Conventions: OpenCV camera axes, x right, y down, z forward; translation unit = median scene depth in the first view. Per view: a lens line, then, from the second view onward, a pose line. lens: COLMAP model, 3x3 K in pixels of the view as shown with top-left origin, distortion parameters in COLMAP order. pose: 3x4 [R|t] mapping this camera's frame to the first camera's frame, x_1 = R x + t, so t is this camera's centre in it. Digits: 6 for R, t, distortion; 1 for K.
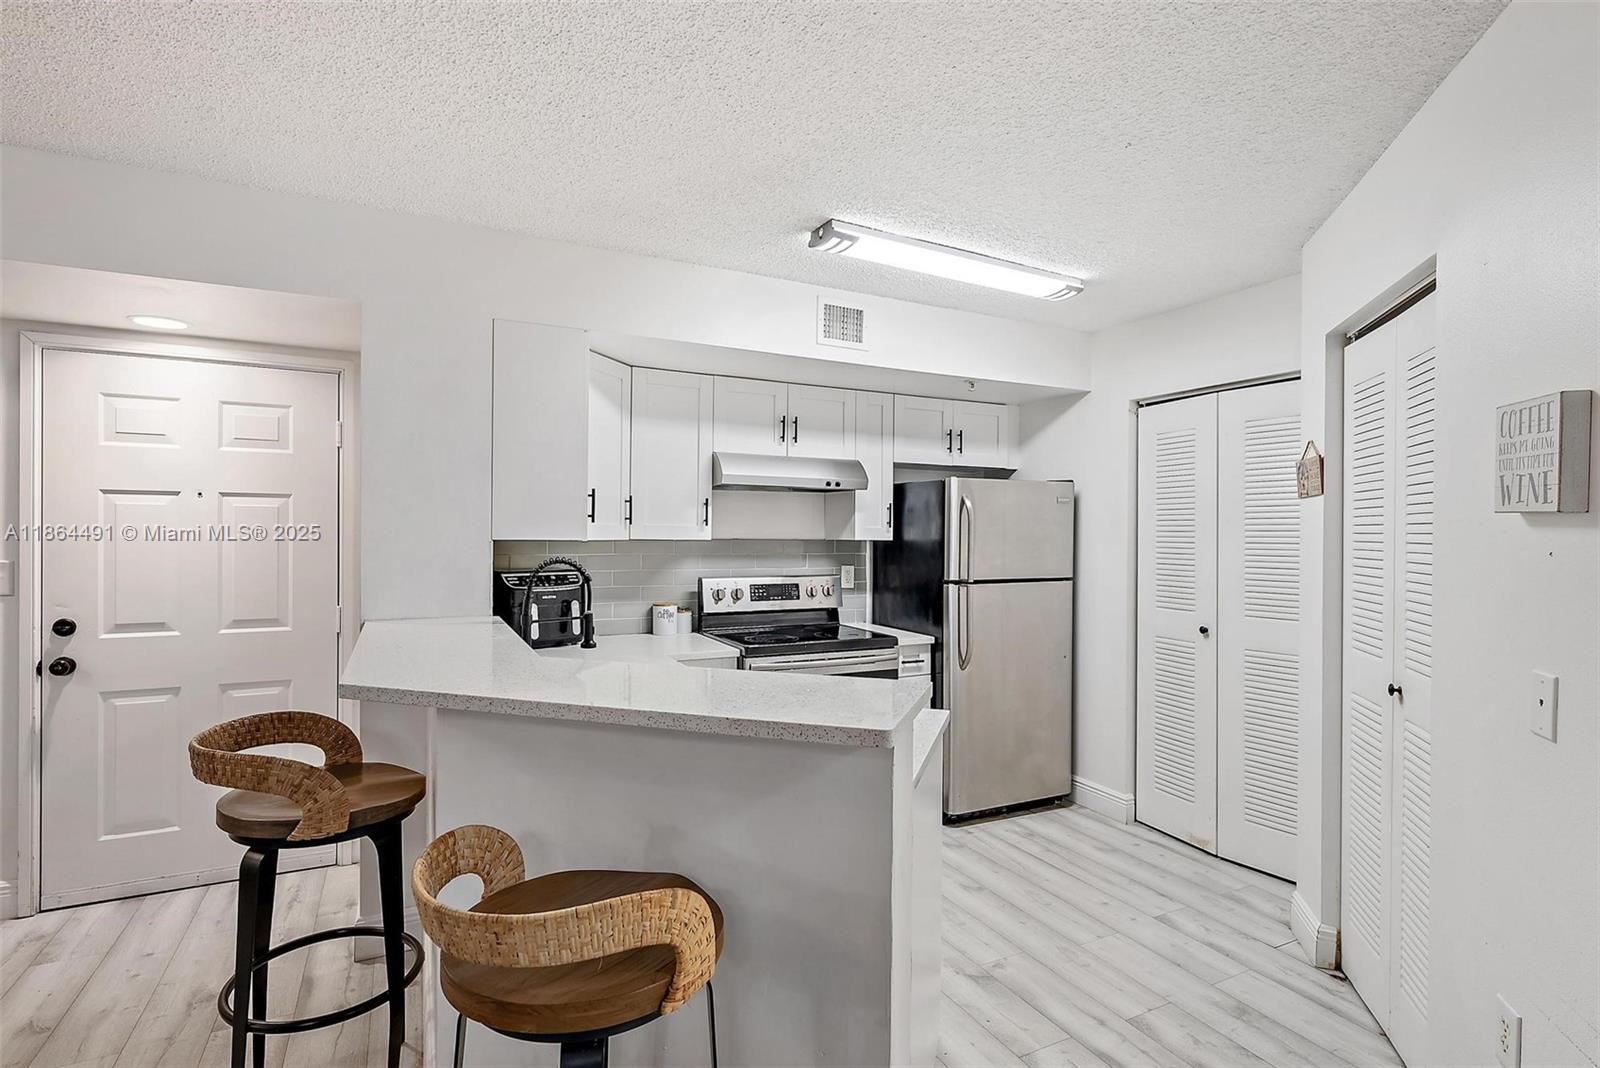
lens RADIAL K [[745.8, 0, 799.7], [0, 745.8, 542.5], [0, 0, 1]] dist [-0.001224, -0.001300]
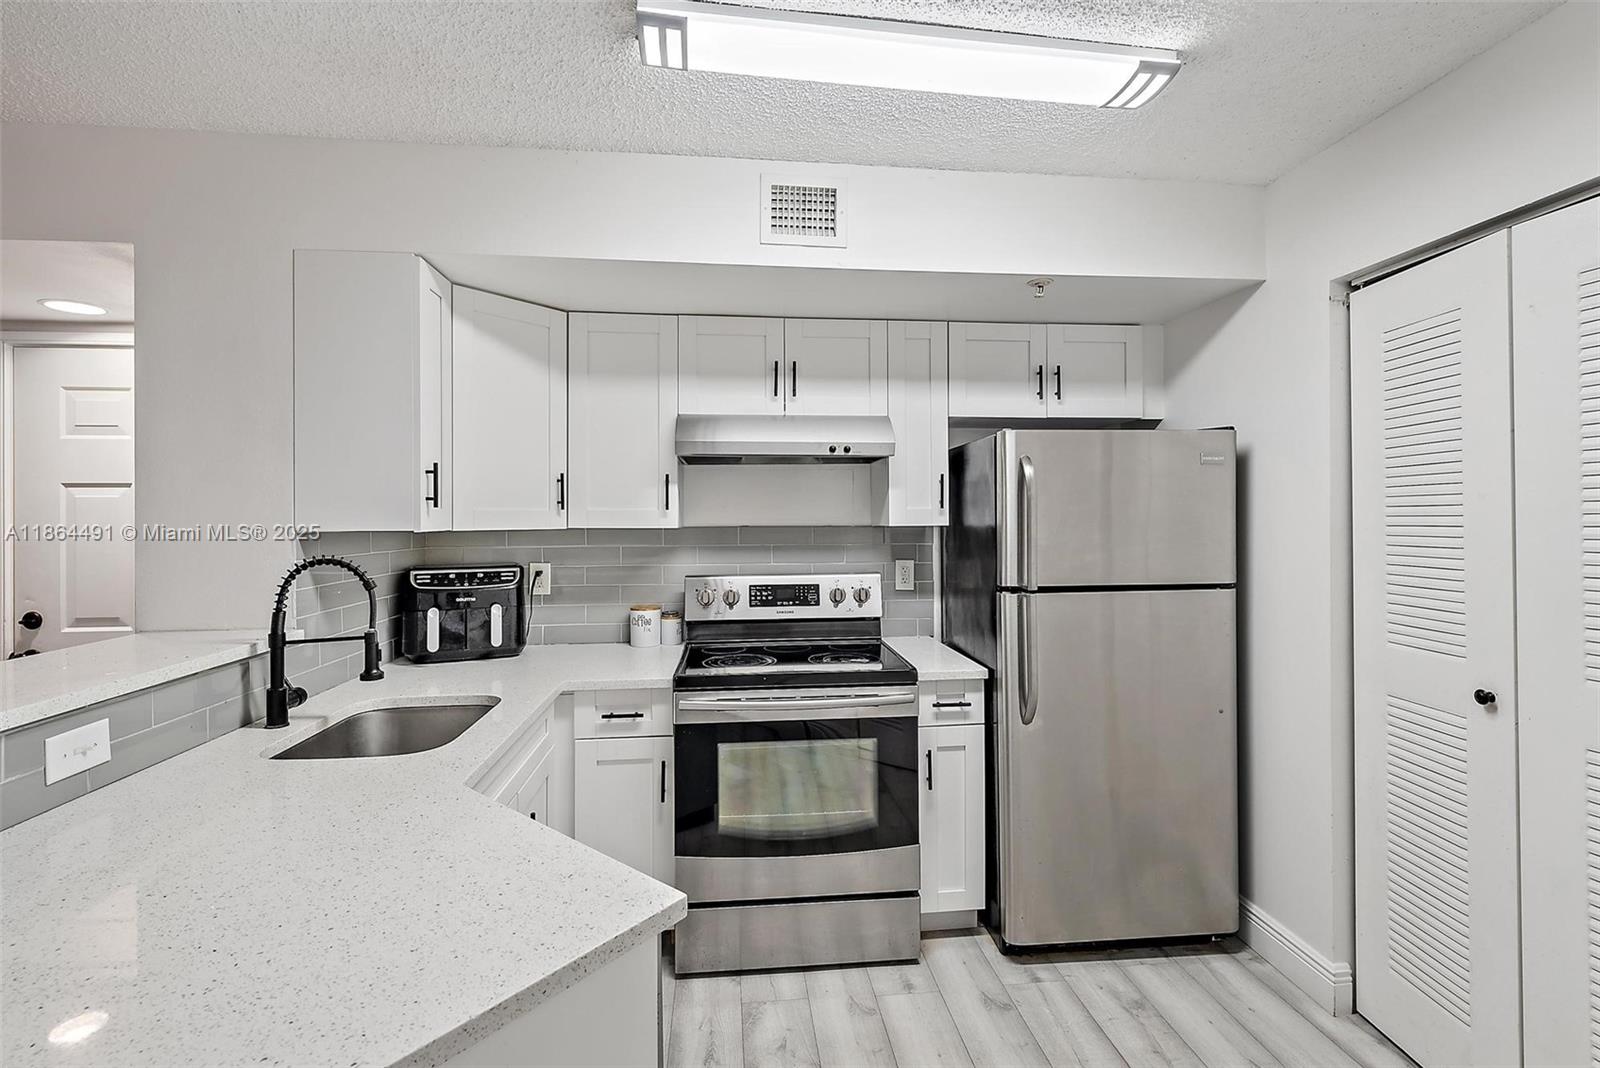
lens RADIAL K [[704.4, 0, 797.3], [0, 704.4, 523.2], [0, 0, 1]] dist [-0.000634, -0.000592]
pose [[0.938940, -0.010076, -0.343933, 0.245122], [0.007993, 0.999940, -0.007474, -0.002158], [0.343987, 0.004269, 0.938965, 0.352737]]
